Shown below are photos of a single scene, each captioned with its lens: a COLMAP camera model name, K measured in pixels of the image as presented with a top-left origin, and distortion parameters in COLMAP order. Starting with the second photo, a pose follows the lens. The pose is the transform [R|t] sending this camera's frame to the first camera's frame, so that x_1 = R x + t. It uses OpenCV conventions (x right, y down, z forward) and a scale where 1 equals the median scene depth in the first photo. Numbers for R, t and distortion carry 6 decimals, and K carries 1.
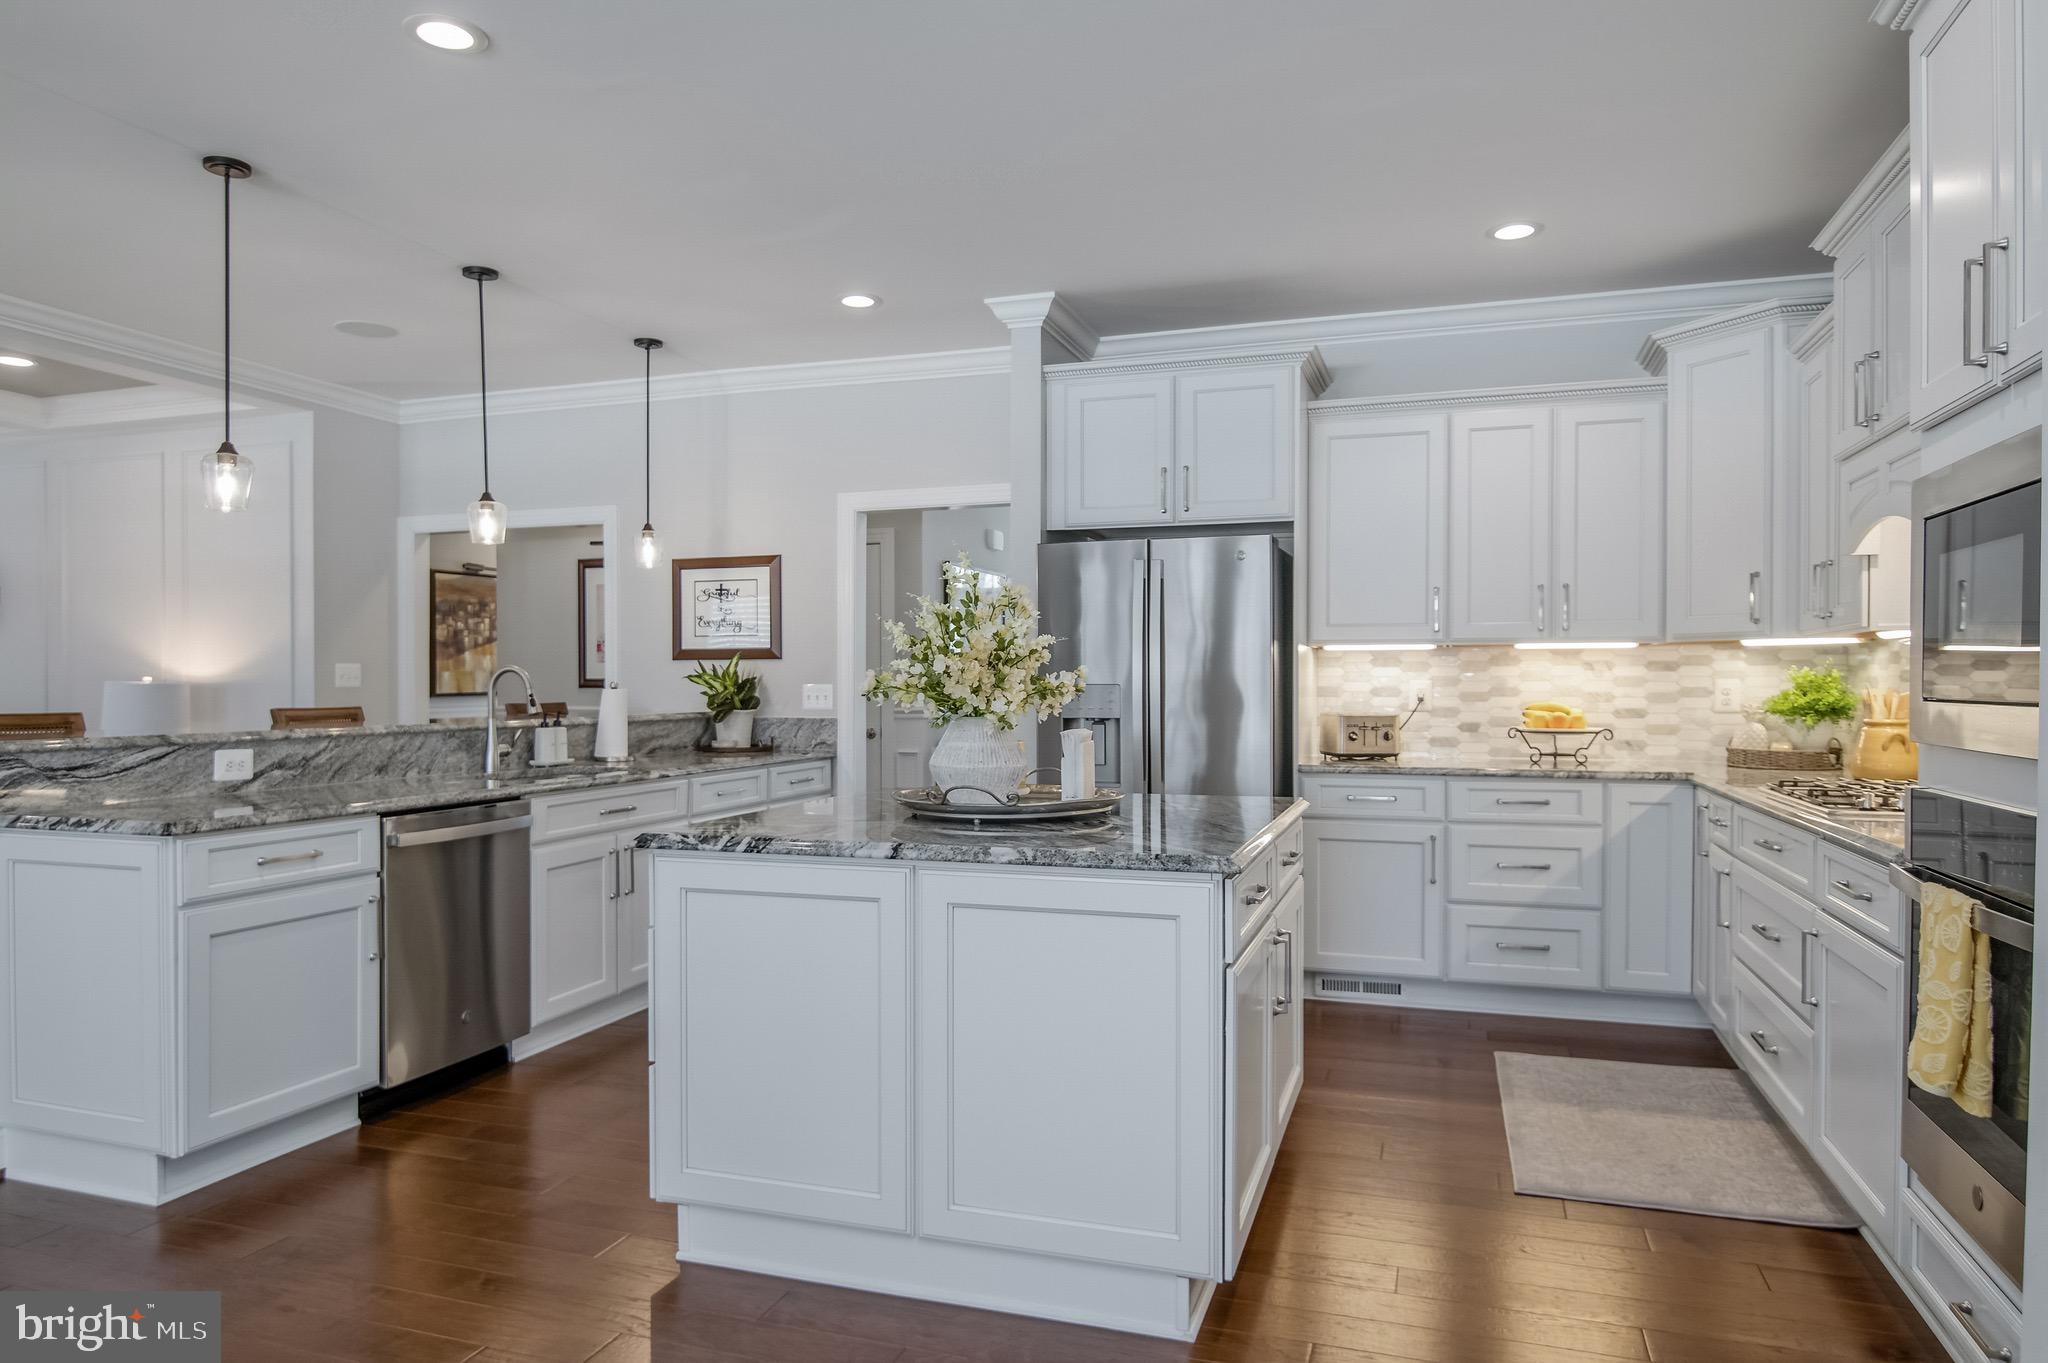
lens RADIAL K [[1283.4, 0, 1014.1], [0, 1283.4, 695.3], [0, 0, 1]] dist [-0.002446, -0.009484]
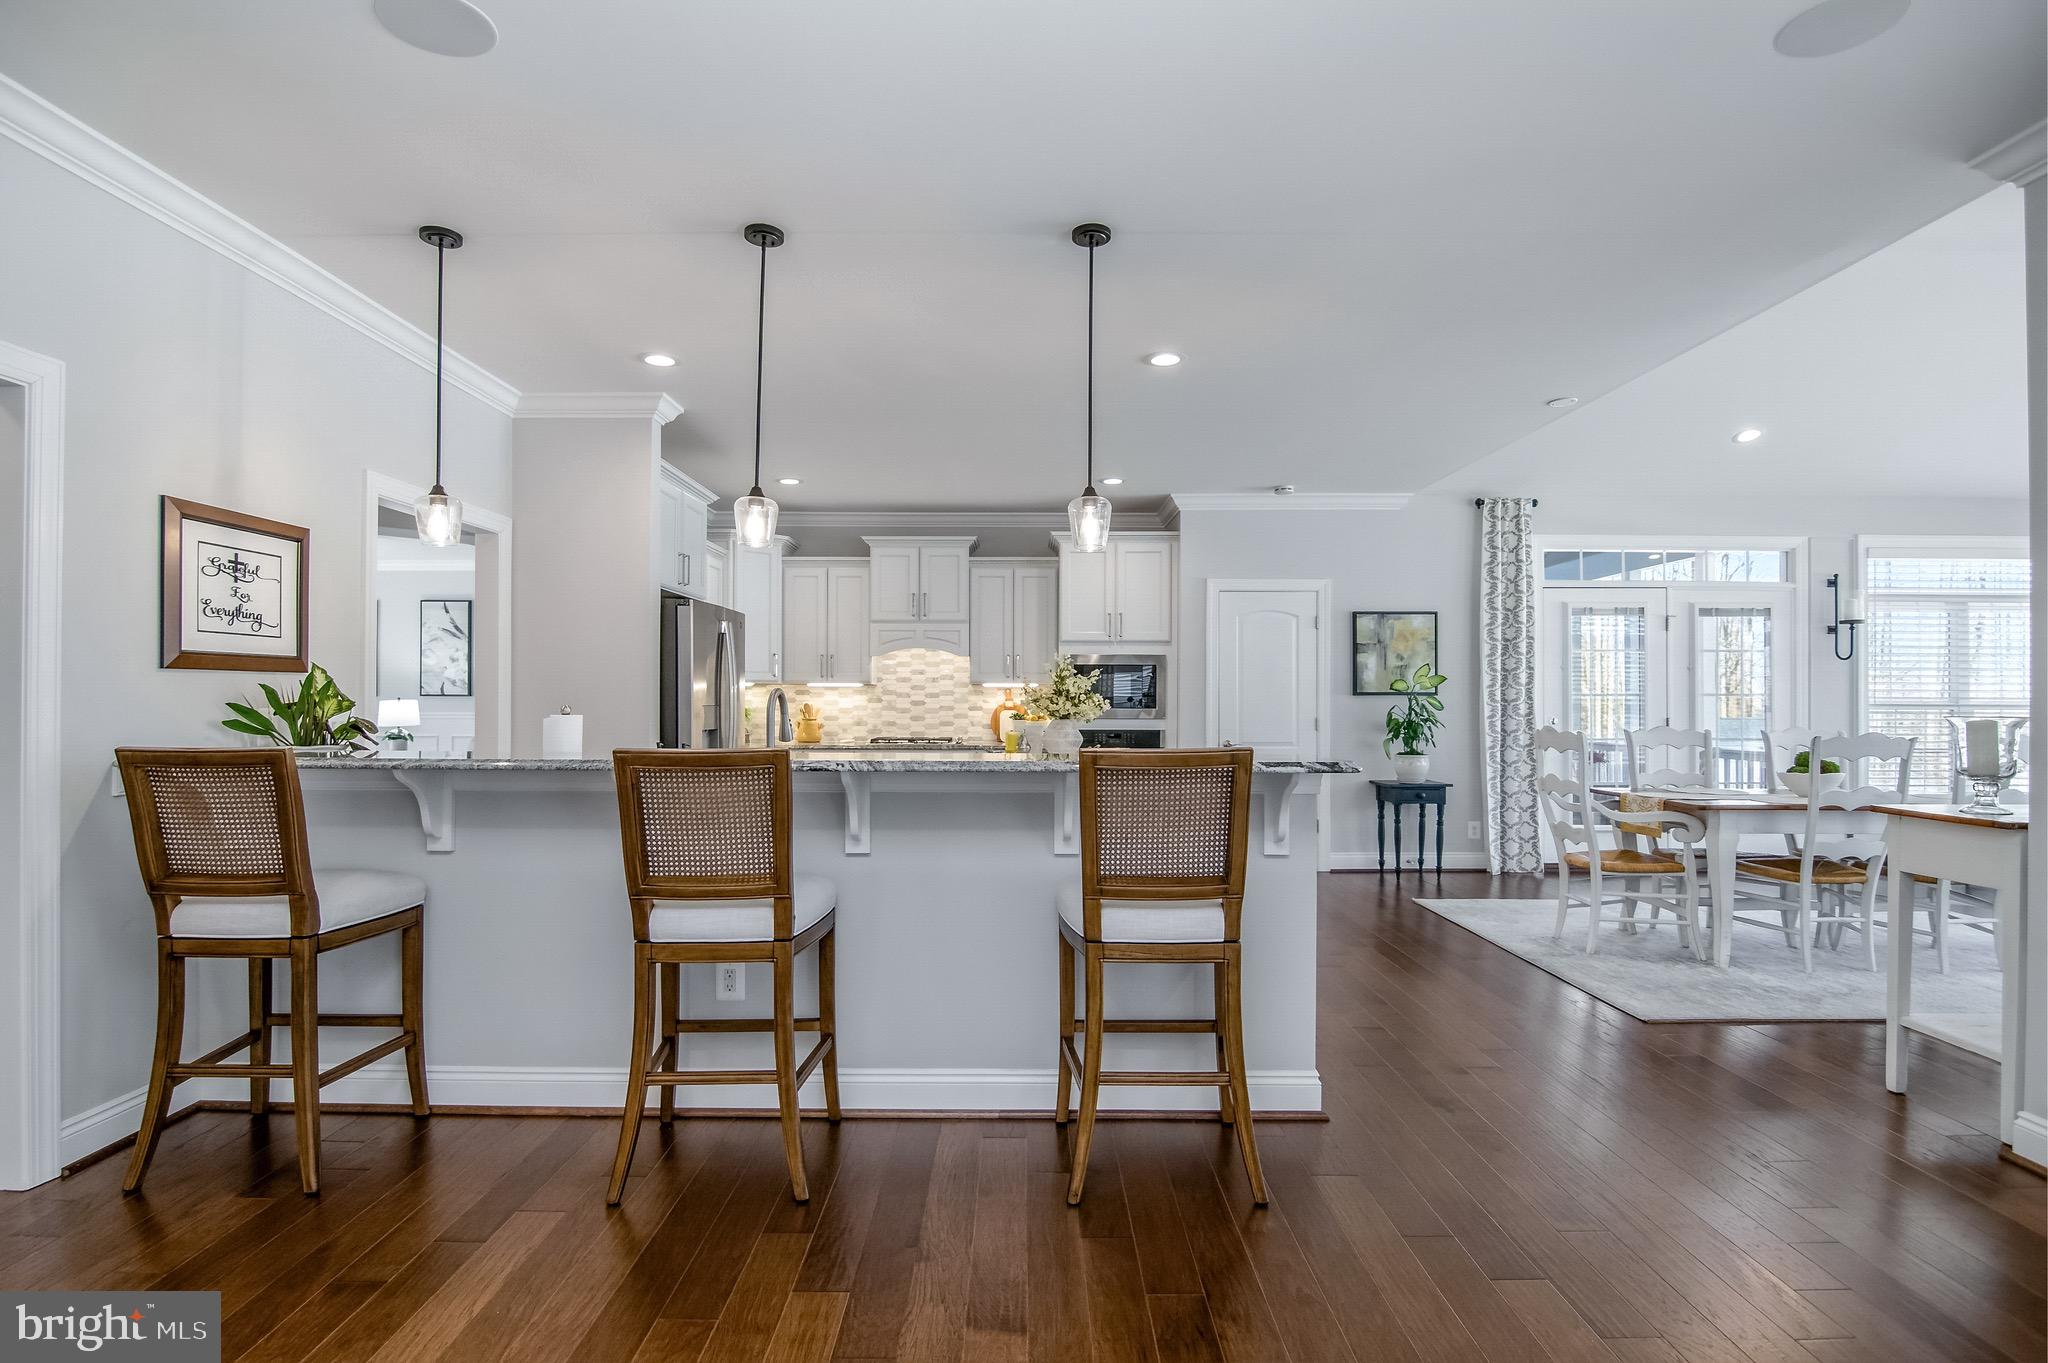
lens RADIAL K [[997.1, 0, 1014.6], [0, 997.1, 691.0], [0, 0, 1]] dist [-0.016664, -0.003450]
pose [[-0.314261, 0.007808, 0.949304, -1.075460], [0.006676, 0.999960, -0.006015, -0.015466], [-0.949313, 0.004447, -0.314301, 1.022442]]
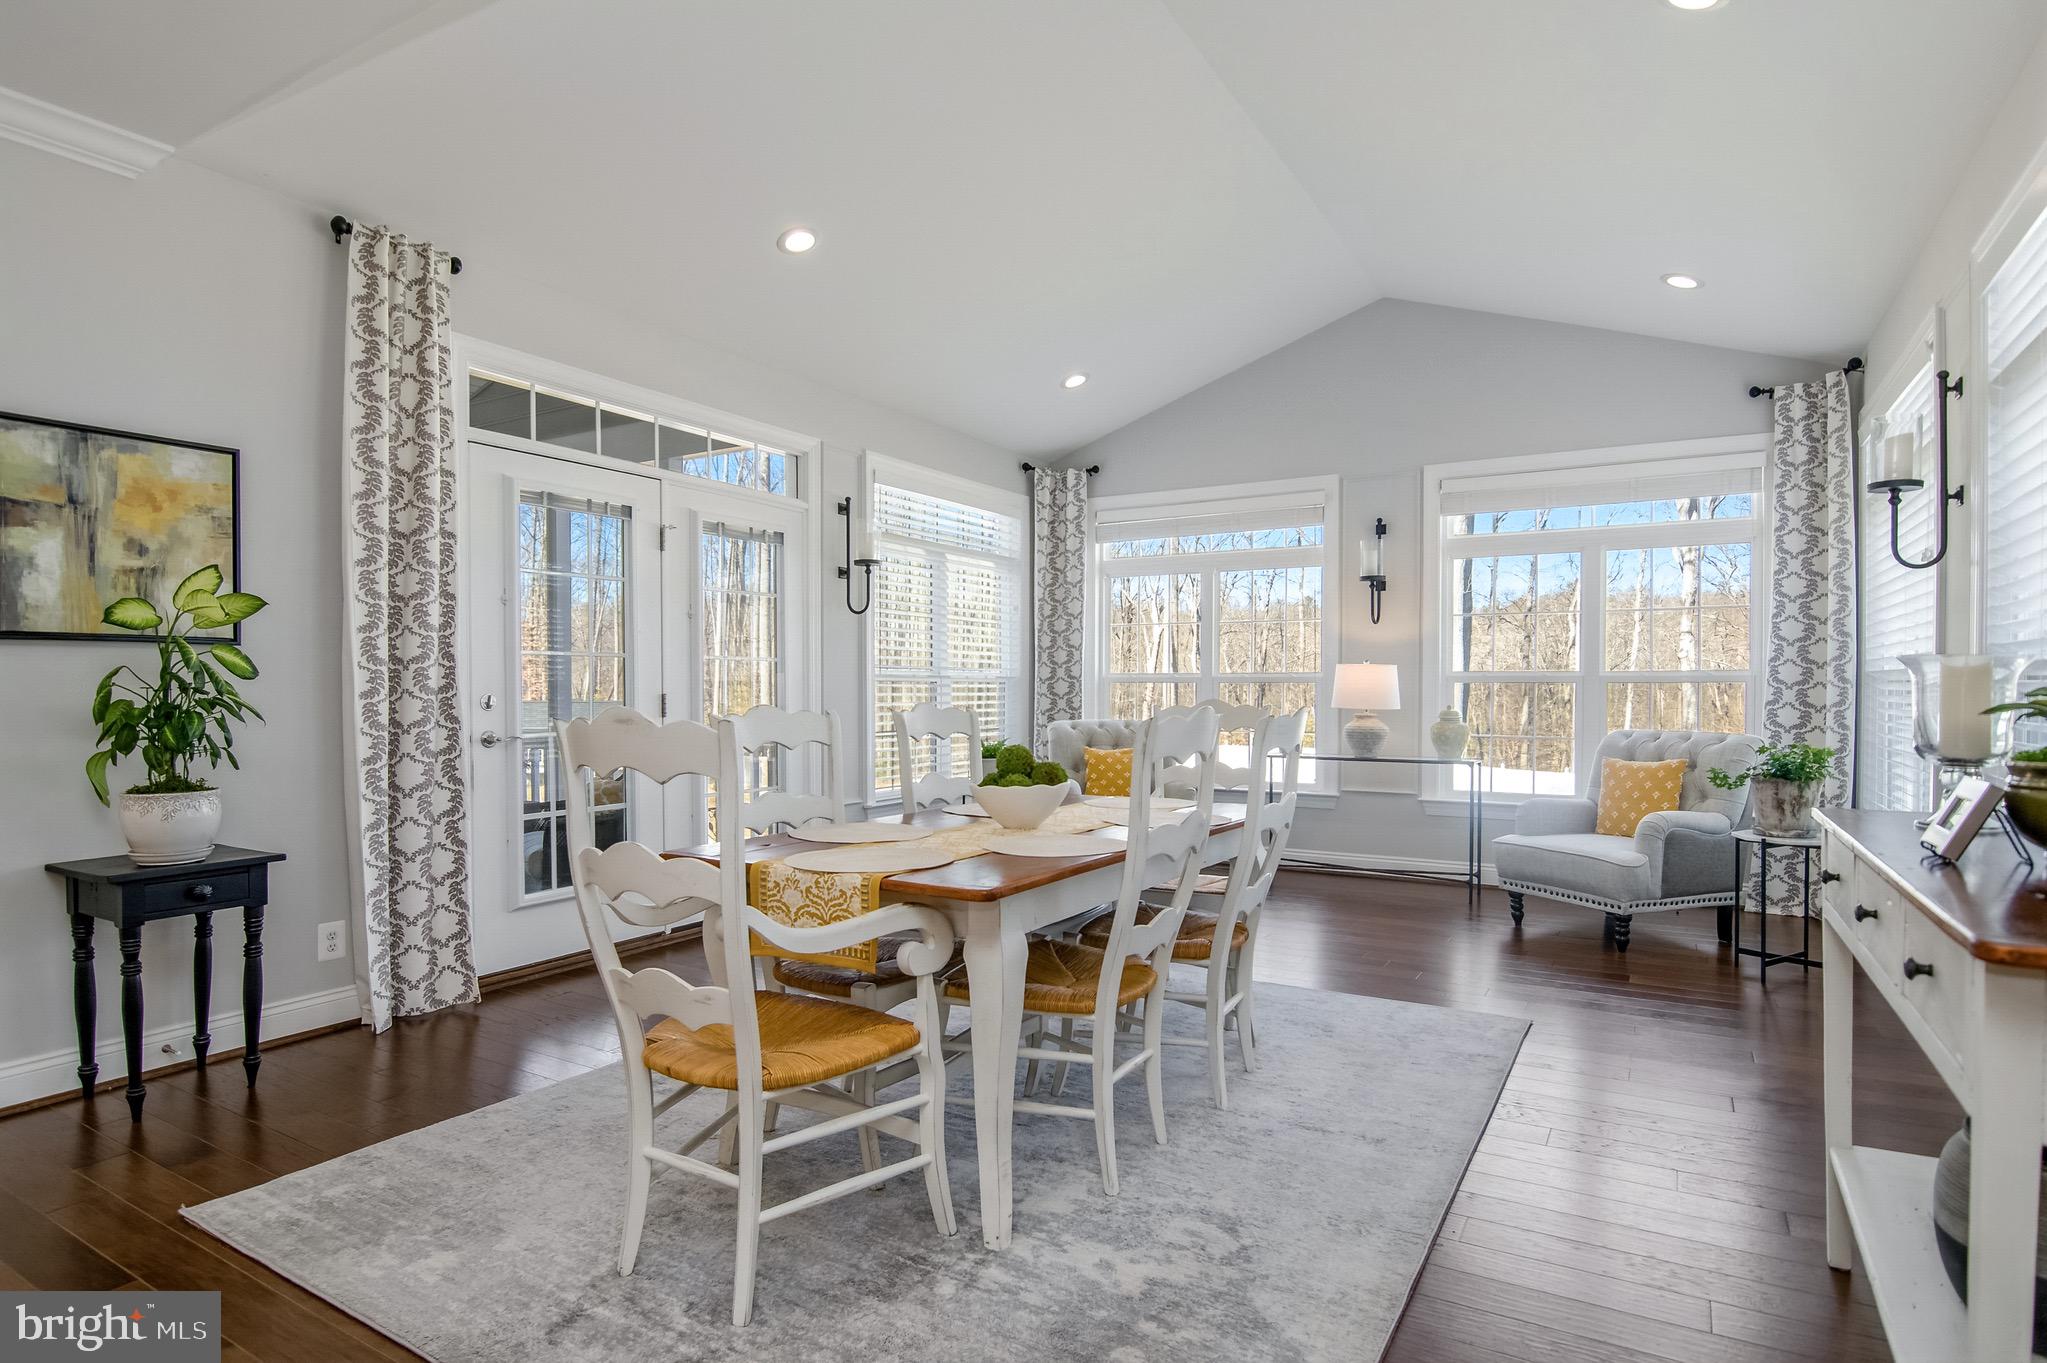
lens RADIAL K [[1064.4, 0, 981.9], [0, 1064.4, 707.7], [0, 0, 1]] dist [-0.009488, -0.004692]
pose [[-0.976672, -0.007446, 0.214609, -0.465598], [-0.001454, 0.999605, 0.028065, 0.007122], [-0.214733, 0.027098, -0.976297, 0.509255]]
